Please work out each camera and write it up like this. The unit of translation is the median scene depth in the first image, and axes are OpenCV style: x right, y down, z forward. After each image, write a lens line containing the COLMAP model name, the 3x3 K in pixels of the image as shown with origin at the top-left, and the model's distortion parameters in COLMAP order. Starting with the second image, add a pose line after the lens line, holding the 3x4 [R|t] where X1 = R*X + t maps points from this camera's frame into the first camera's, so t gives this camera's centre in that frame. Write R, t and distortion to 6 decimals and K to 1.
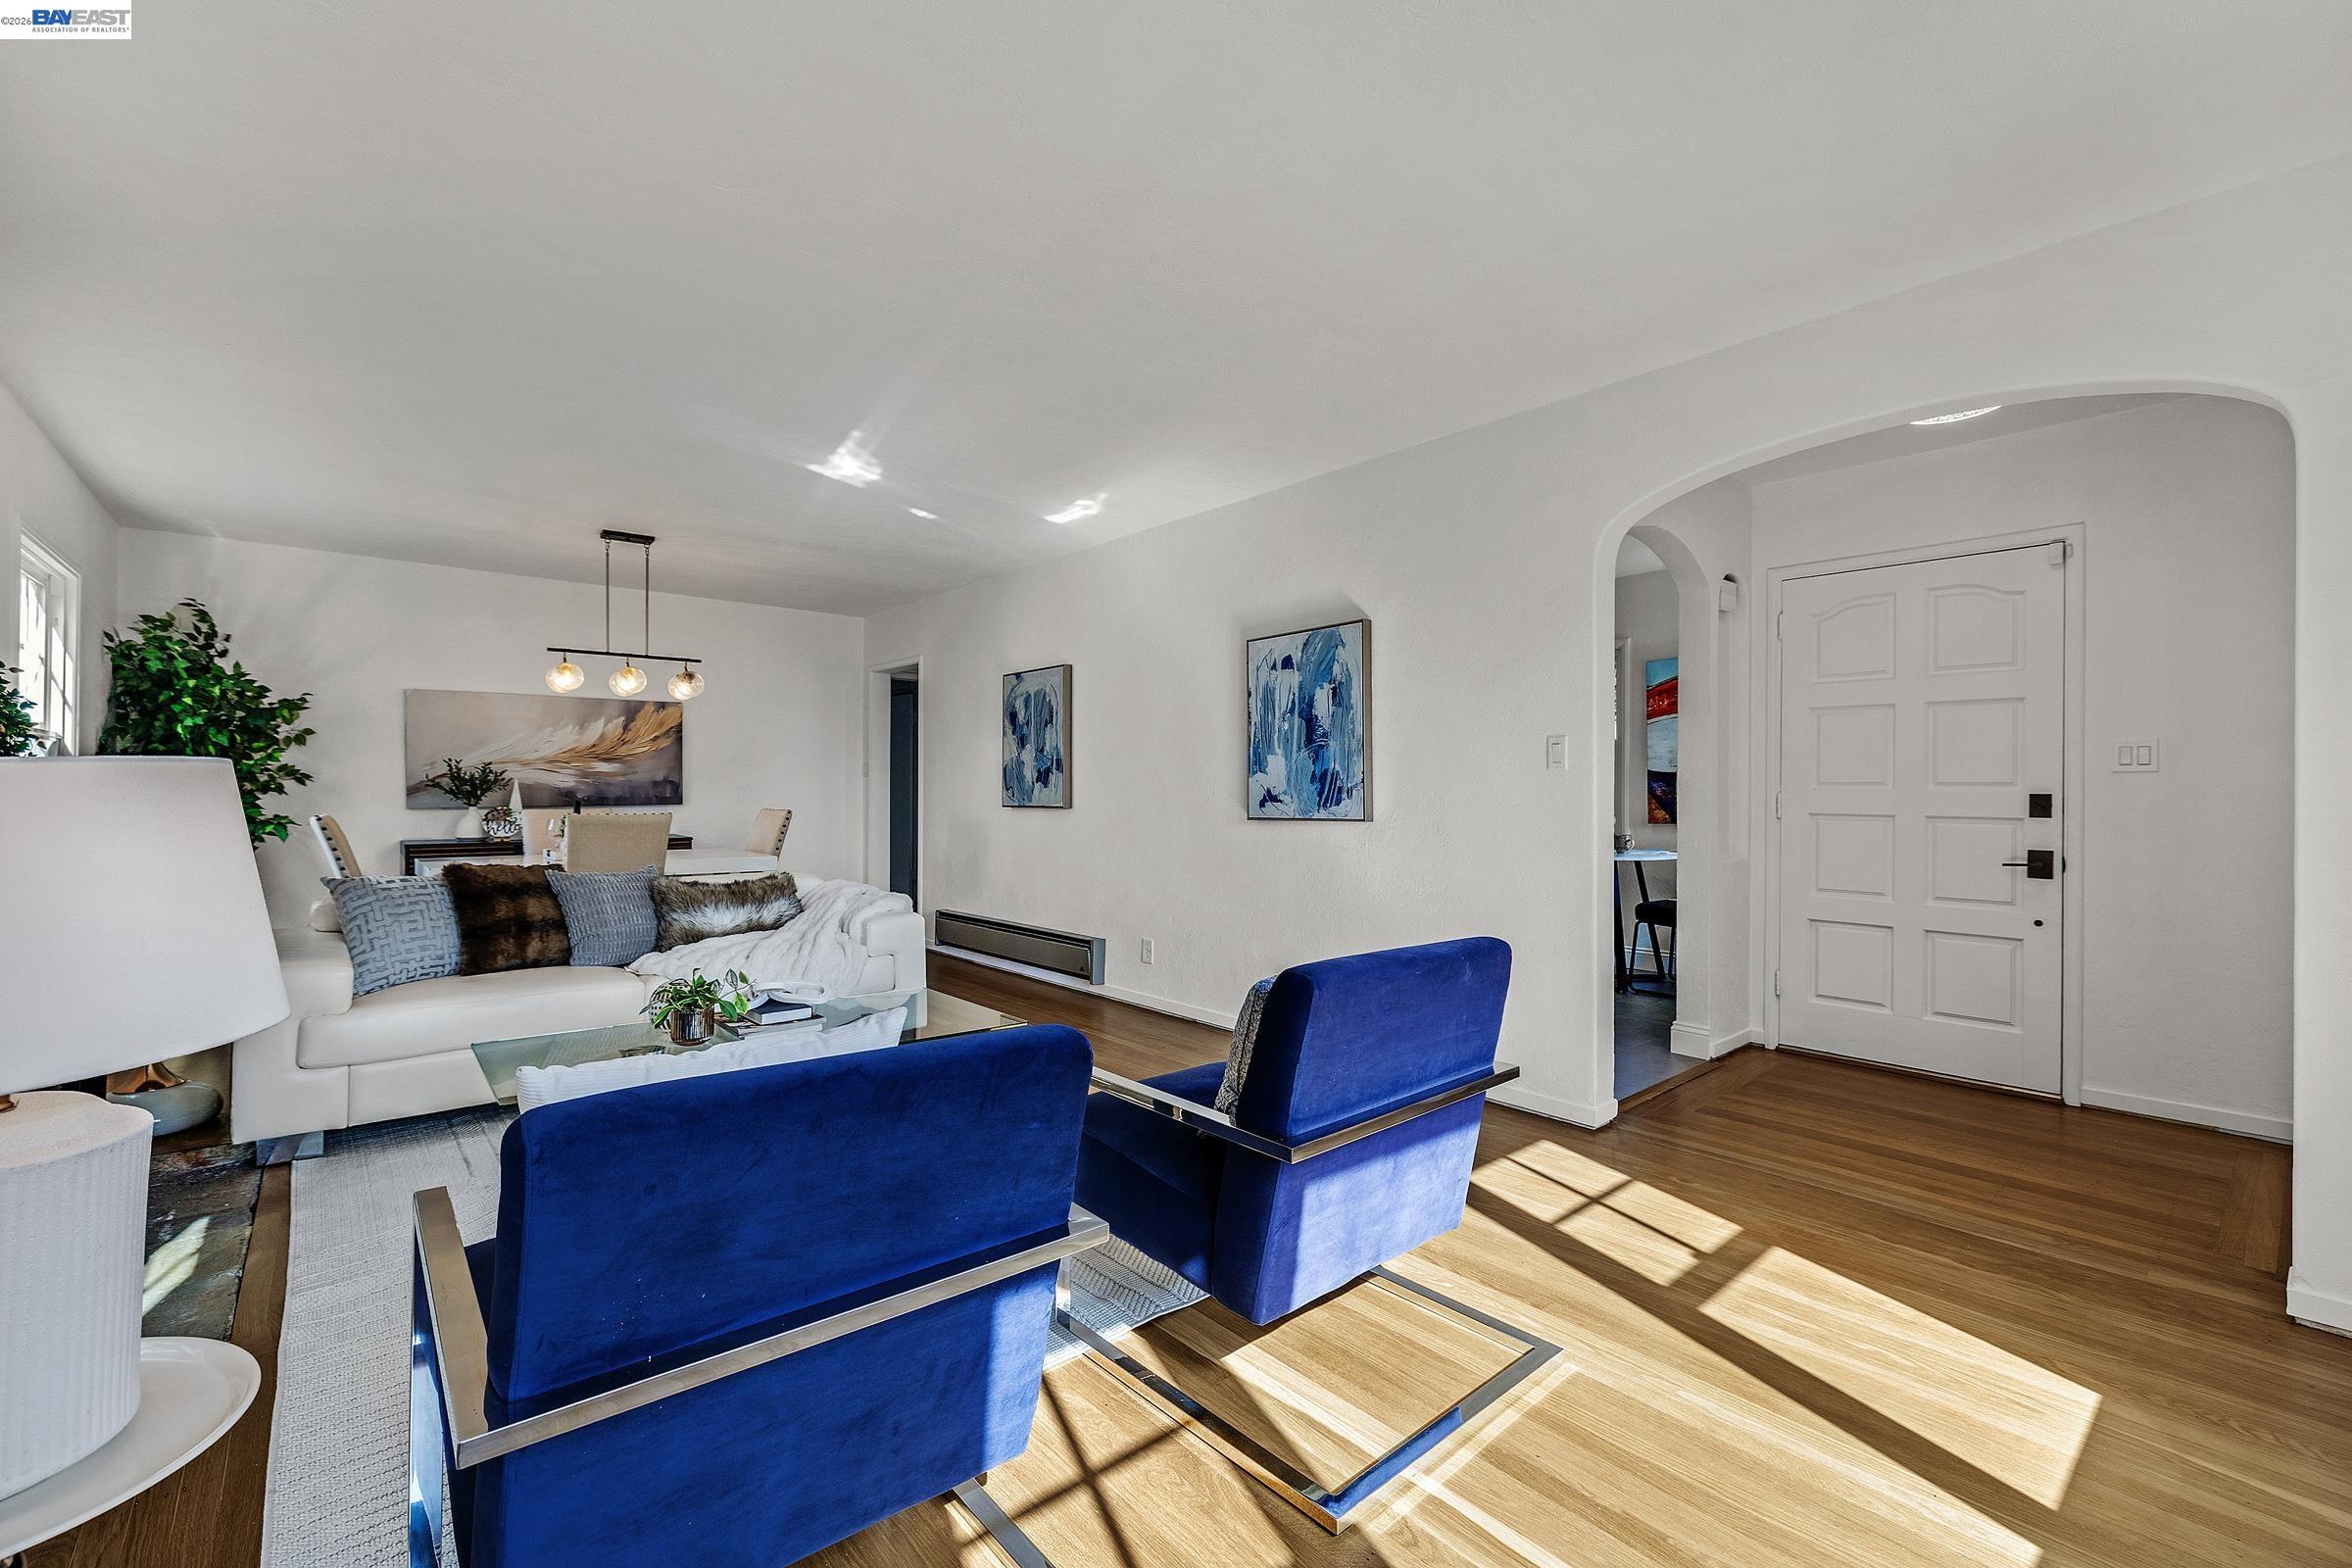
lens RADIAL K [[970.0, 0, 1178.5], [0, 970.0, 785.4], [0, 0, 1]] dist [-0.009406, -0.000403]
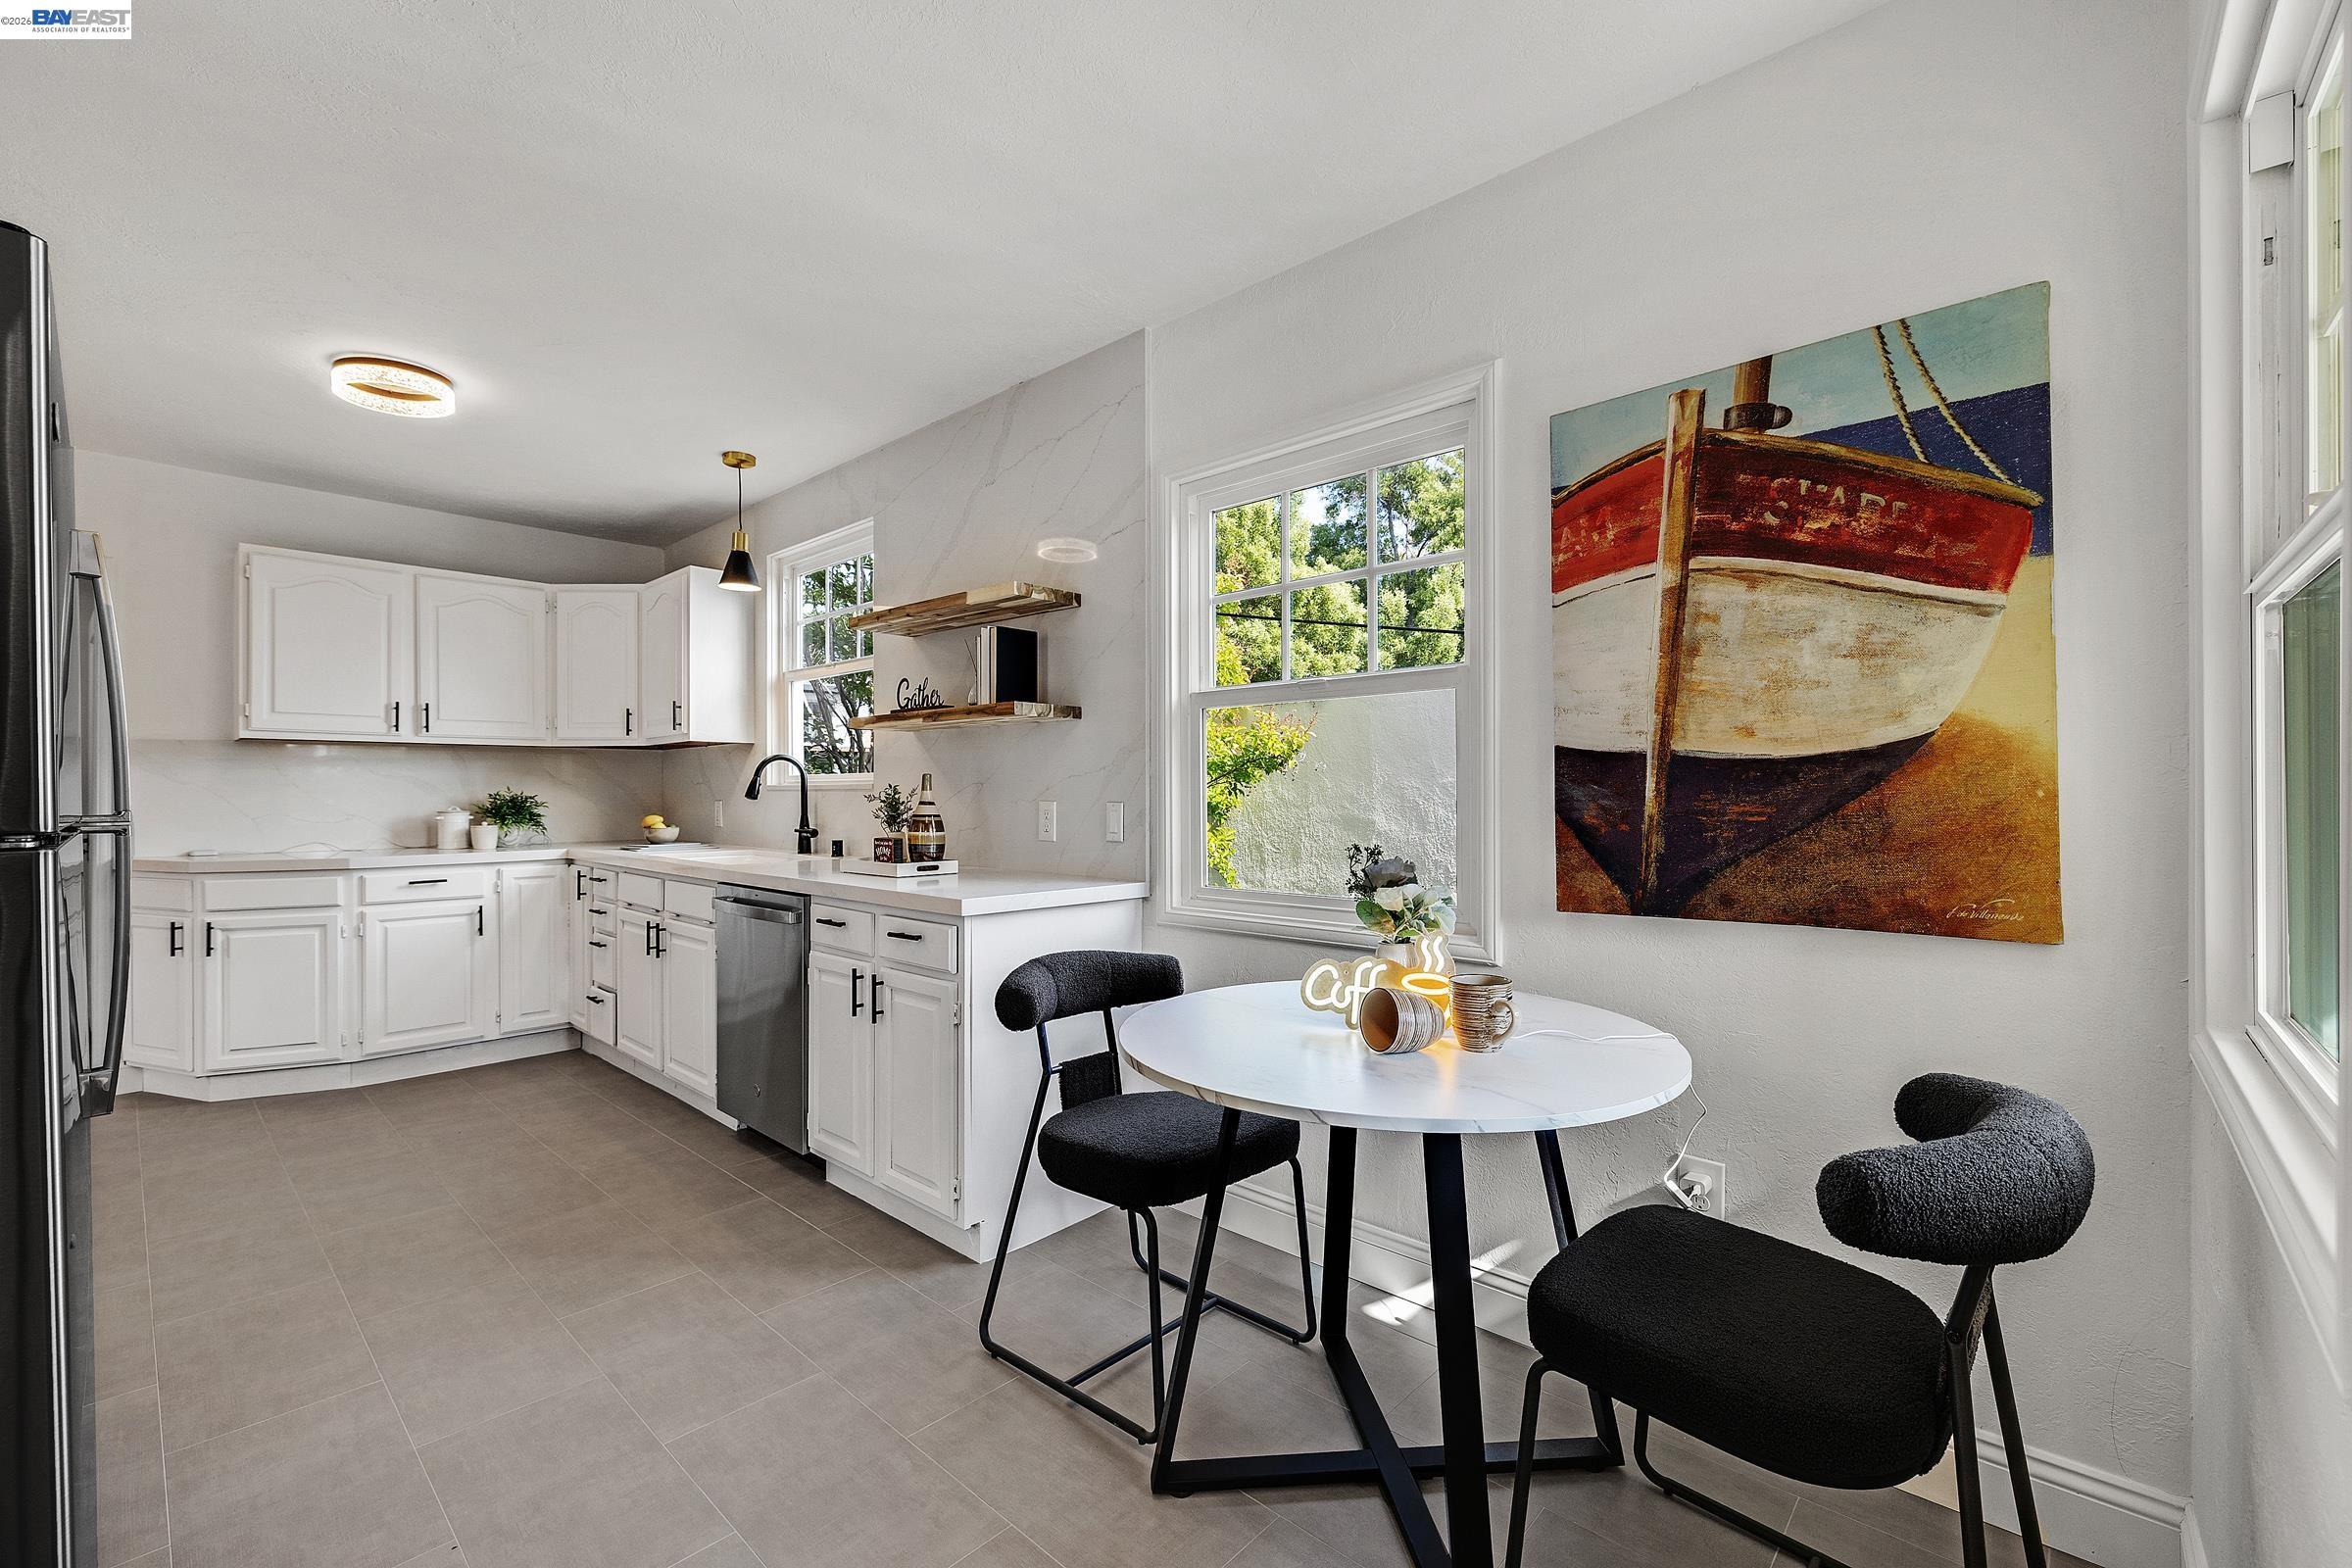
lens RADIAL K [[970.0, 0, 1171.6], [0, 970.0, 788.0], [0, 0, 1]] dist [-0.009406, -0.000403]
pose [[0.993049, -0.003788, 0.117641, 0.320886], [0.003556, 0.999991, 0.002180, -0.003280], [-0.117648, -0.001746, 0.993054, 0.697802]]
